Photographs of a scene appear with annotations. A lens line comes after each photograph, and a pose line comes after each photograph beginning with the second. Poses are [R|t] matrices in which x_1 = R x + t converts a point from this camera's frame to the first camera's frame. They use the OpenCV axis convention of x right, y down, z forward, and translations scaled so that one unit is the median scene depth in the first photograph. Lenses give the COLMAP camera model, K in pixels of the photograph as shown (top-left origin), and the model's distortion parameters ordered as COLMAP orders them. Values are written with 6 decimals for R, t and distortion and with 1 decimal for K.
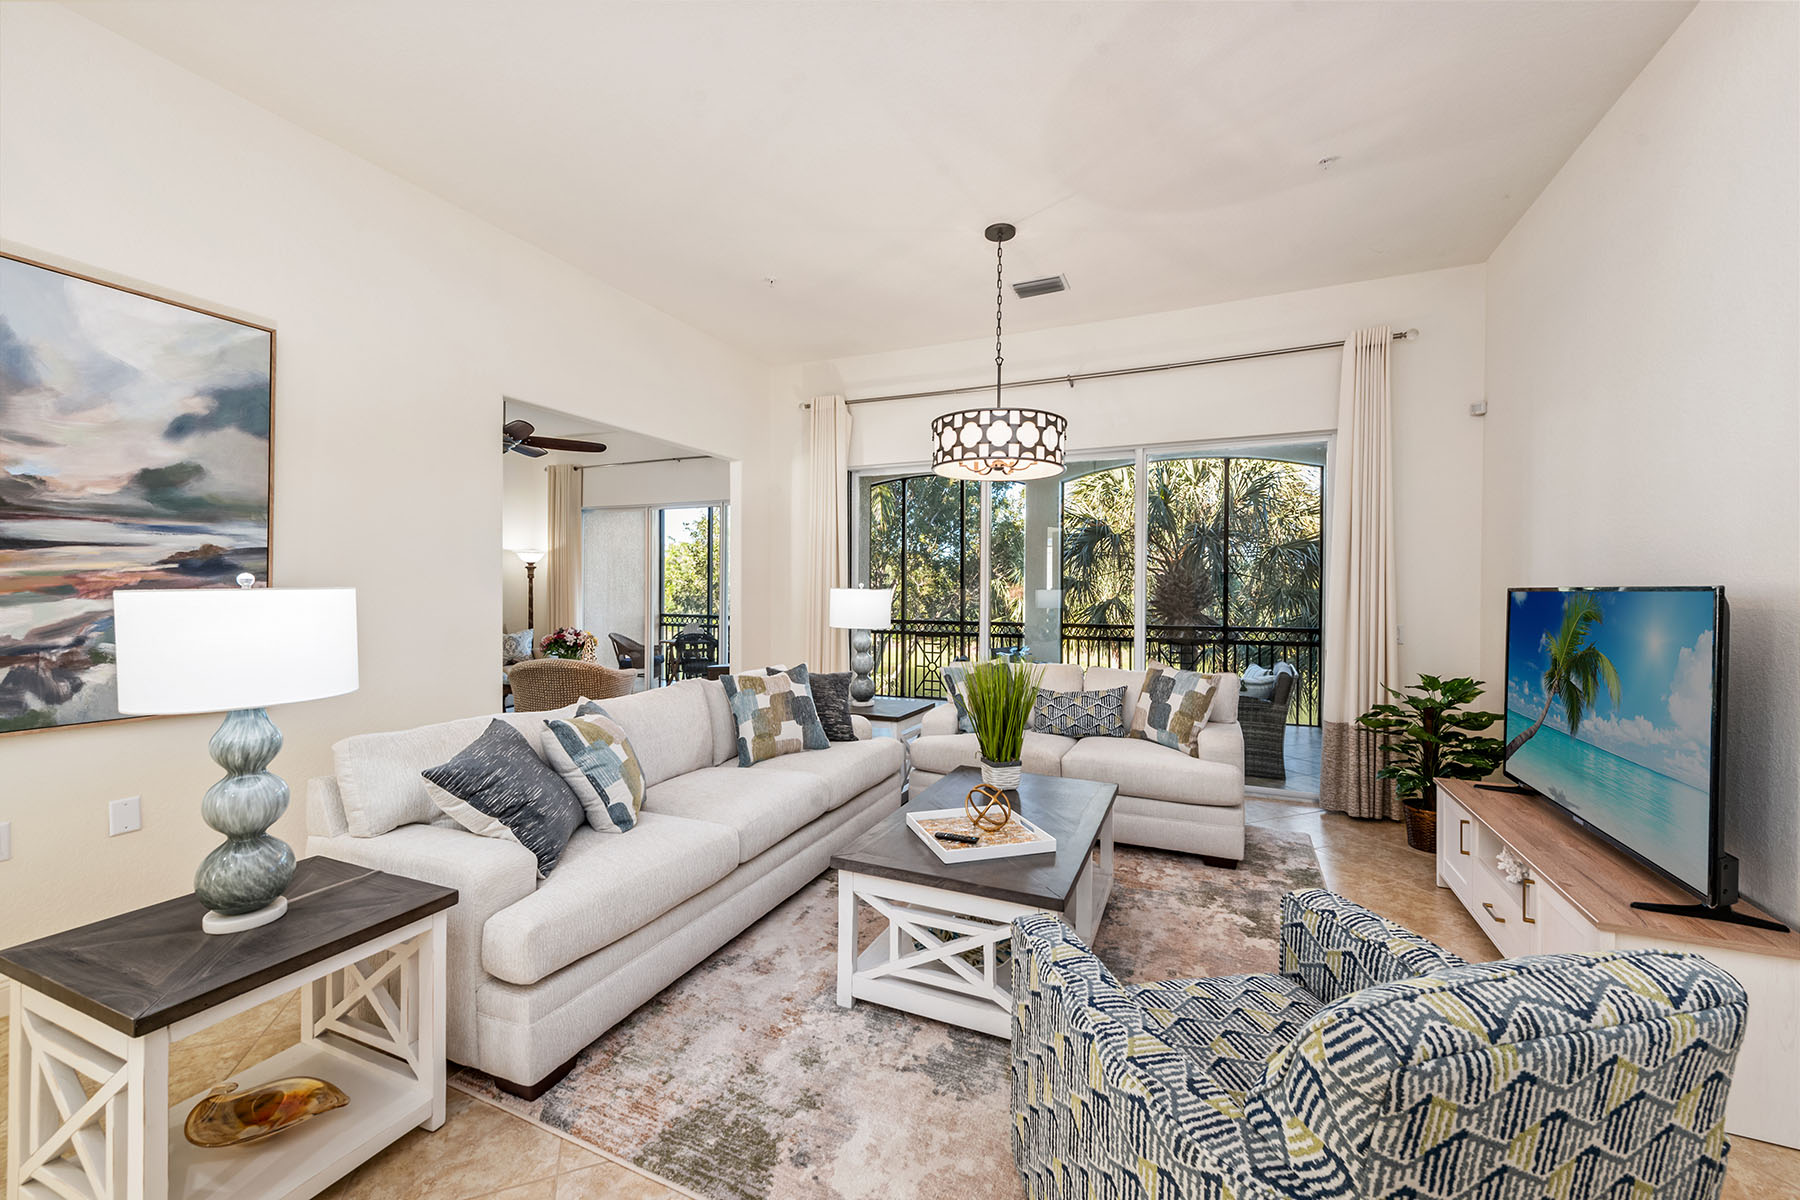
lens RADIAL K [[725.5, 0, 887.0], [0, 725.5, 594.9], [0, 0, 1]] dist [0.016481, -0.006705]
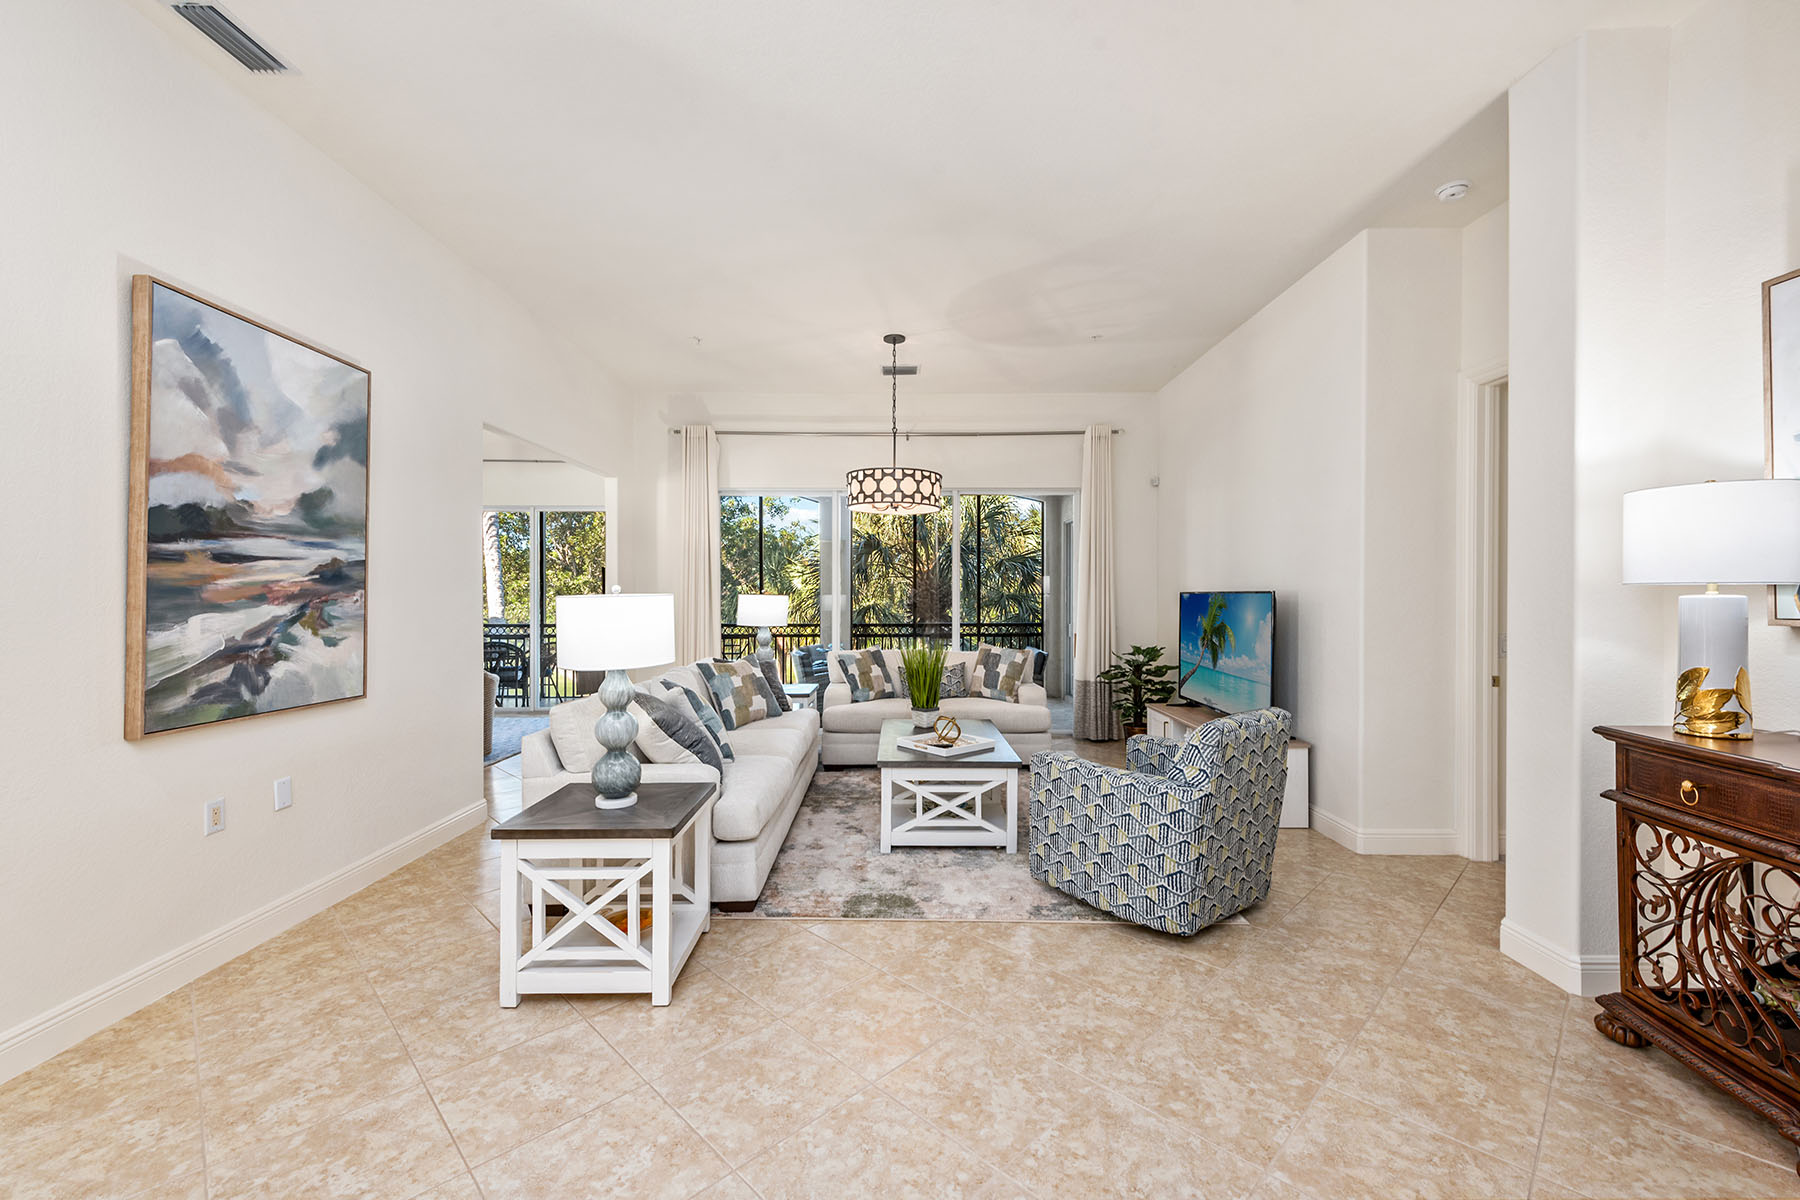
lens RADIAL K [[767.1, 0, 892.4], [0, 767.1, 597.9], [0, 0, 1]] dist [0.016073, 0.000028]
pose [[0.913637, -0.005748, 0.406489, -0.623989], [0.006630, 0.999978, -0.000761, 0.001152], [-0.406476, 0.003390, 0.913655, -0.478733]]
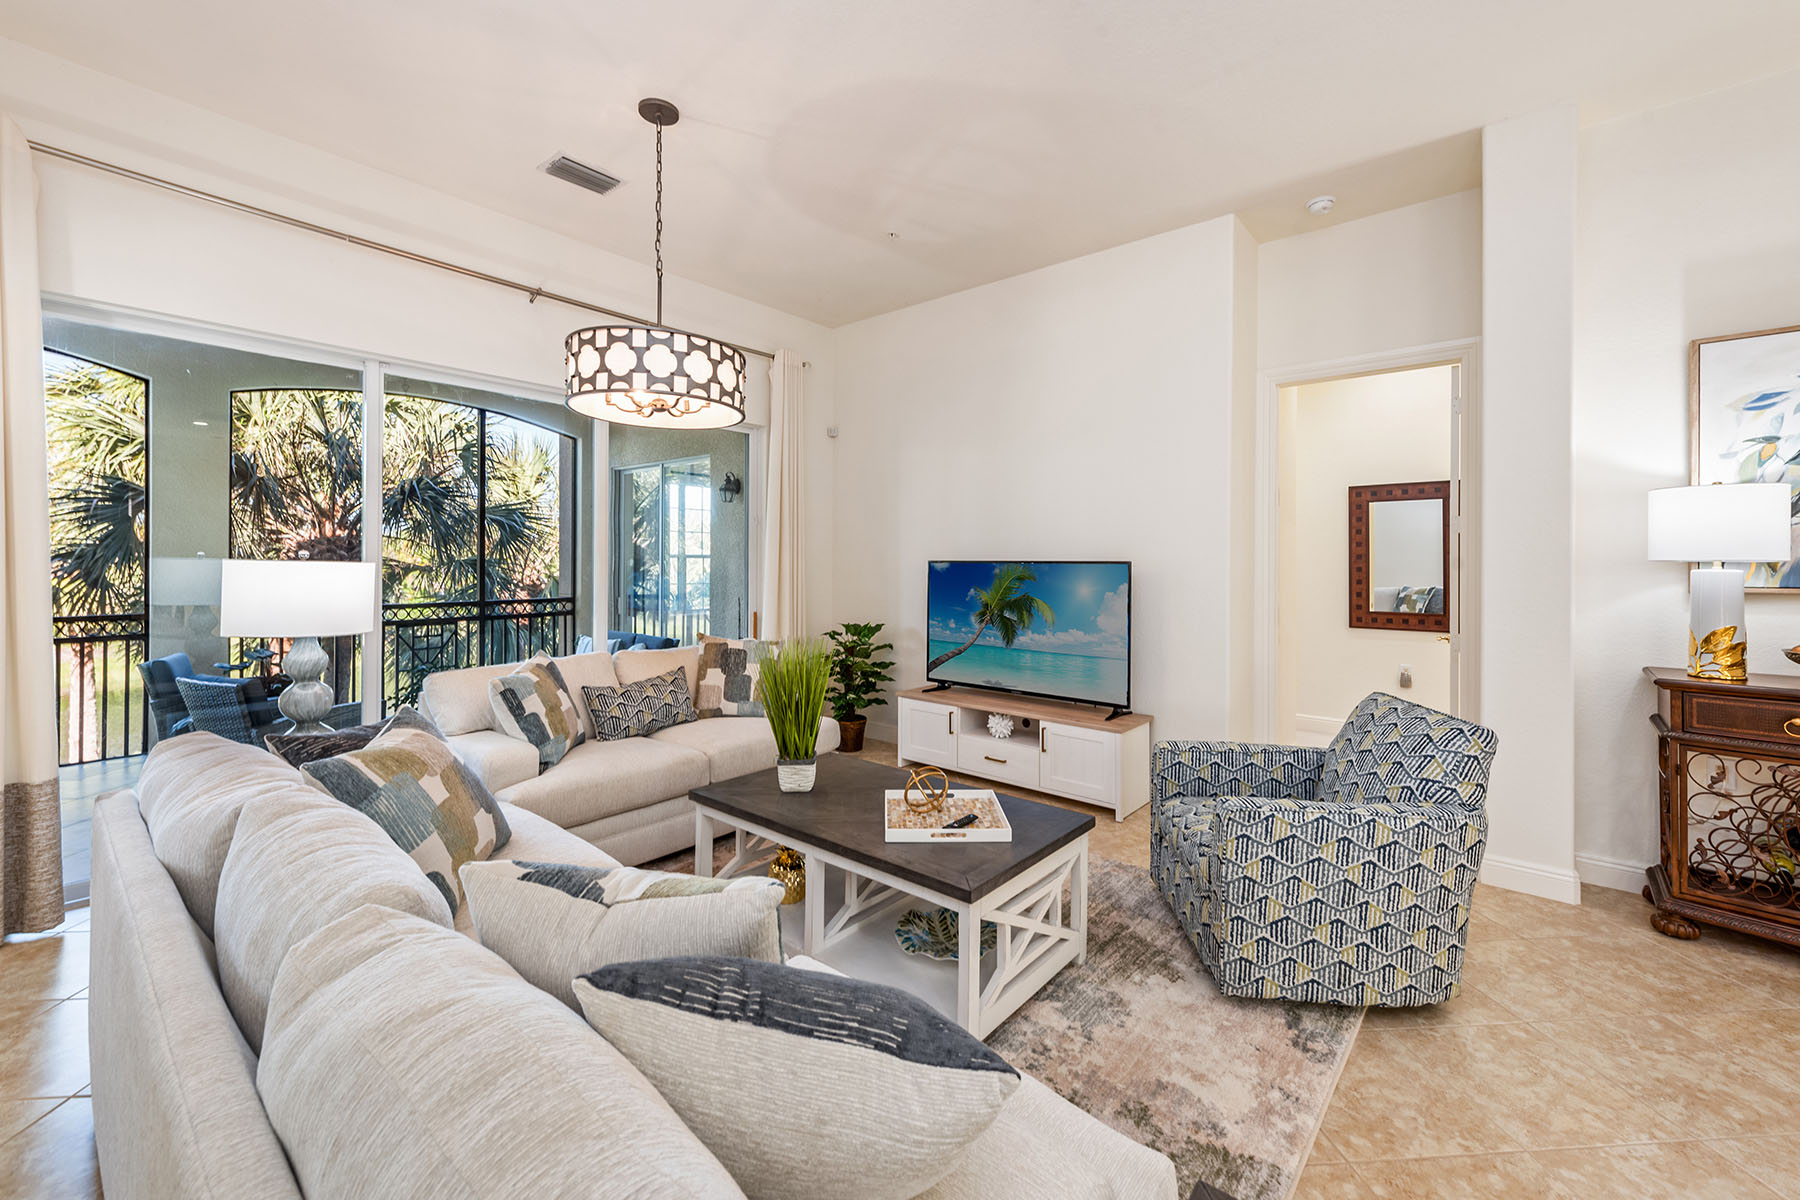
lens RADIAL K [[736.2, 0, 920.2], [0, 736.2, 561.0], [0, 0, 1]] dist [-0.000085, -0.000124]
pose [[0.257355, -0.001248, 0.966316, -0.761948], [0.001787, 0.999998, 0.000816, -0.012748], [-0.966315, 0.001517, 0.257356, 0.712288]]
